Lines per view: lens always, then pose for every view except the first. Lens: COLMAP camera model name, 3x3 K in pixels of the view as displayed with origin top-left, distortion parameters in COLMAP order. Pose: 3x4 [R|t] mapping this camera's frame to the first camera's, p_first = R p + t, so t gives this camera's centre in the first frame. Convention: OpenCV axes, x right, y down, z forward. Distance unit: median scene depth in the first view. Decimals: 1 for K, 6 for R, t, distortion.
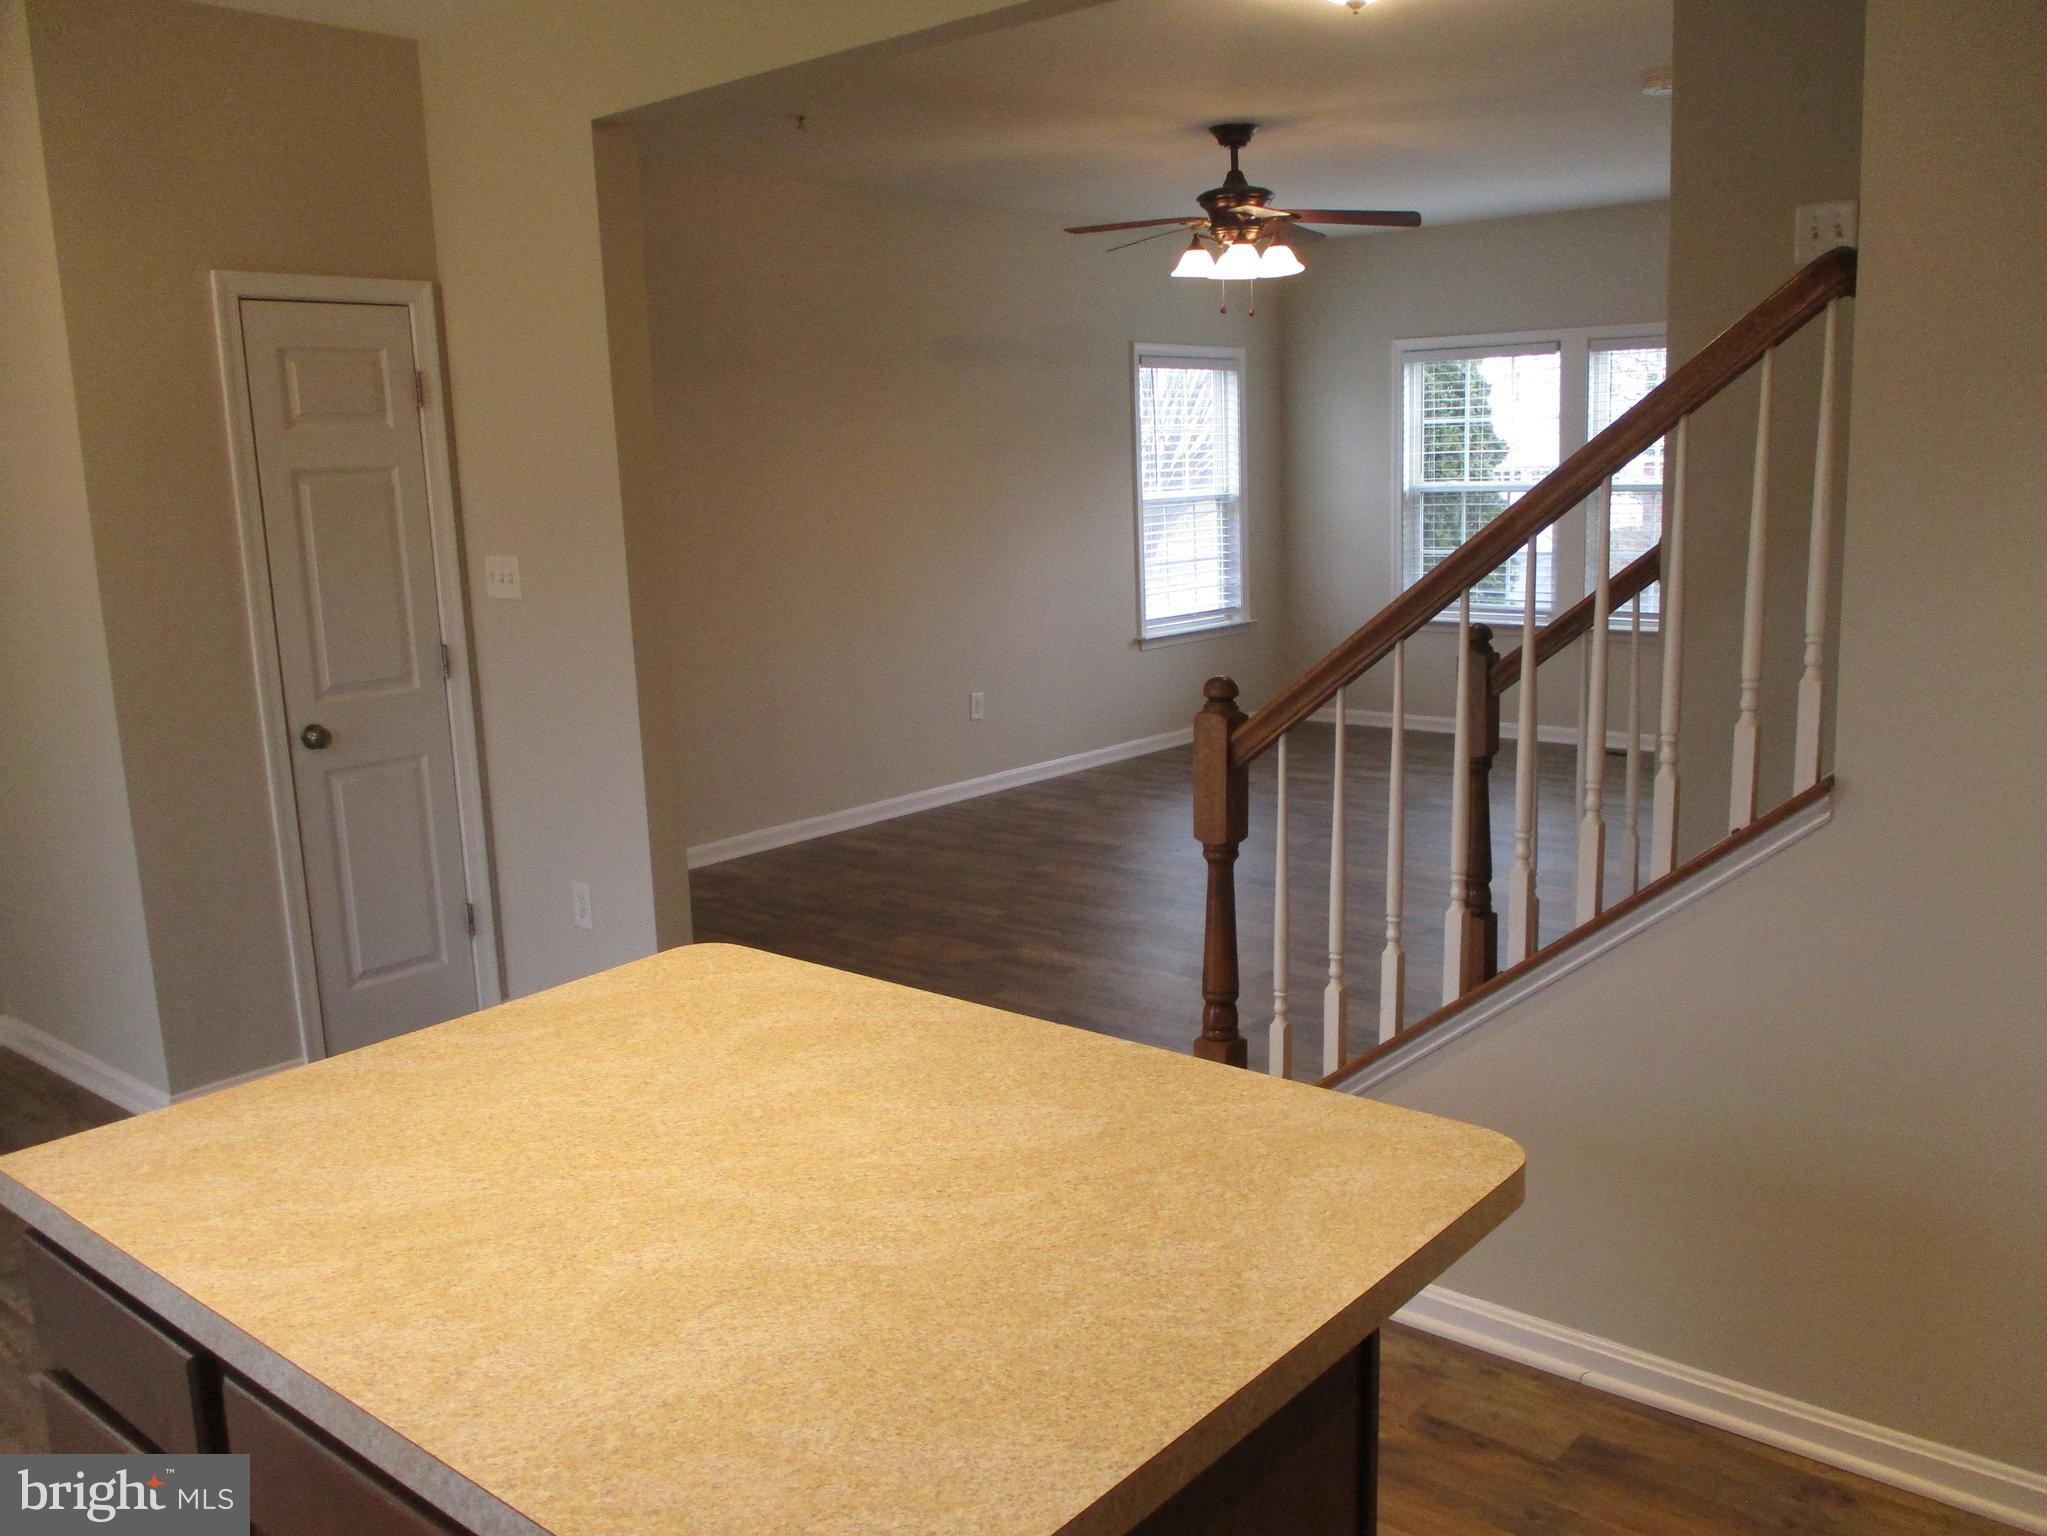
lens RADIAL K [[1700.5, 0, 1032.6], [0, 1700.5, 775.4], [0, 0, 1]] dist [-0.055976, 0.040044]
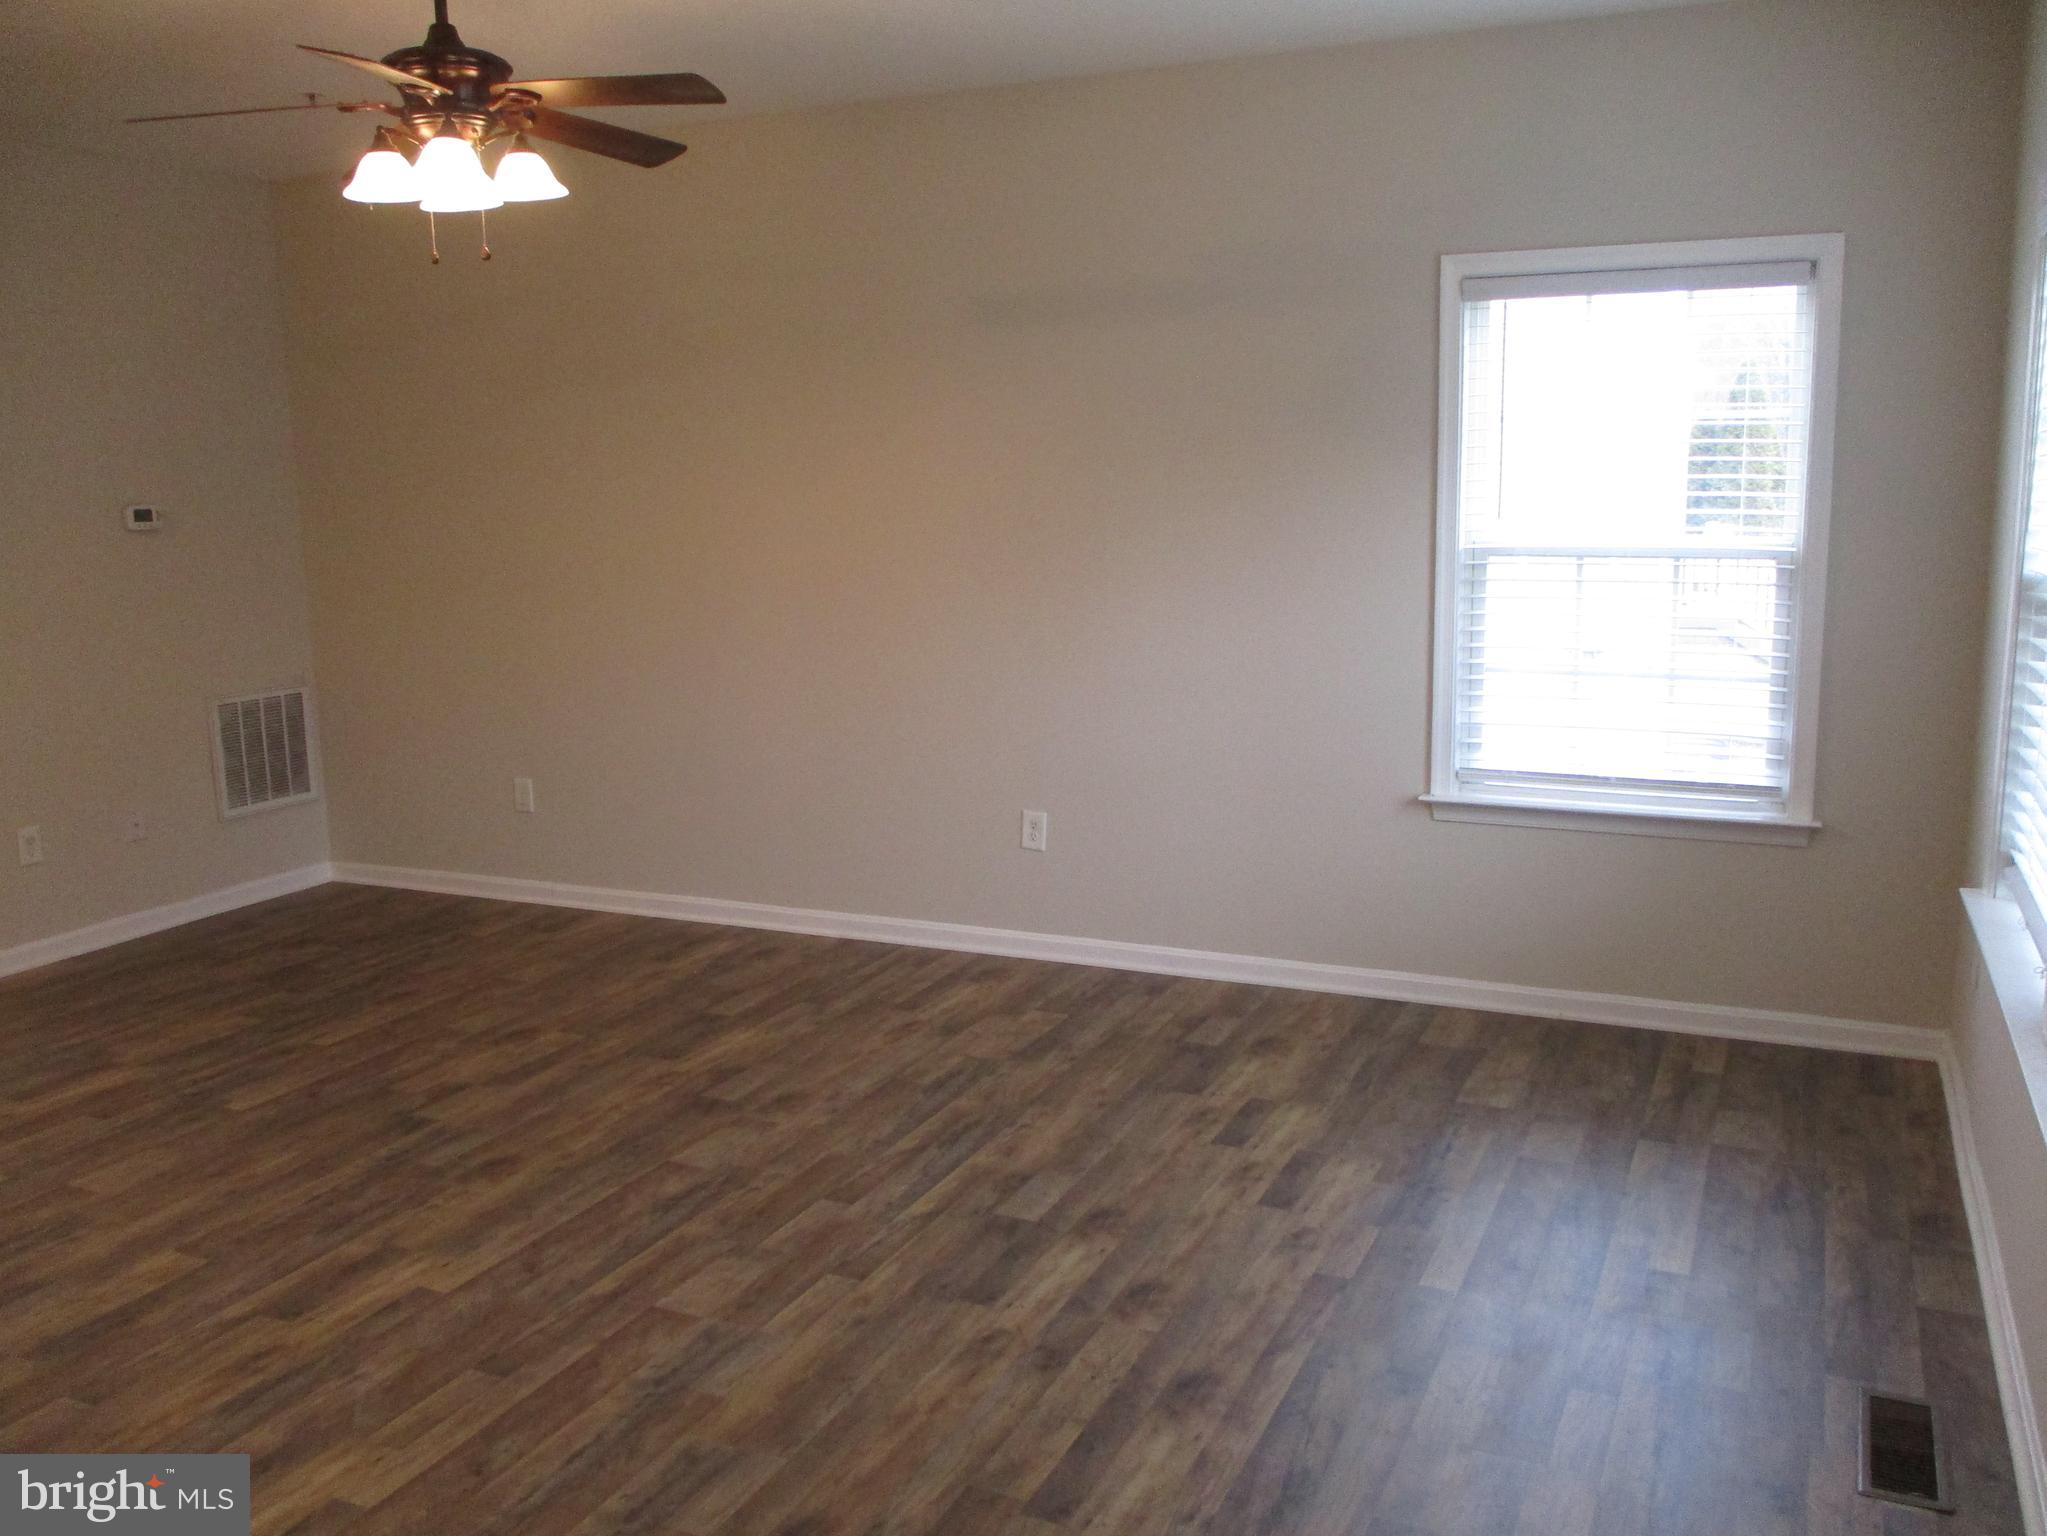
lens RADIAL K [[1700.5, 0, 1080.9], [0, 1700.5, 757.2], [0, 0, 1]] dist [-0.055976, 0.040044]
pose [[0.292625, 0.184148, -0.938328, 0.554324], [-0.174100, 0.975140, 0.137078, -0.152262], [0.940245, 0.123251, 0.317410, 0.733684]]
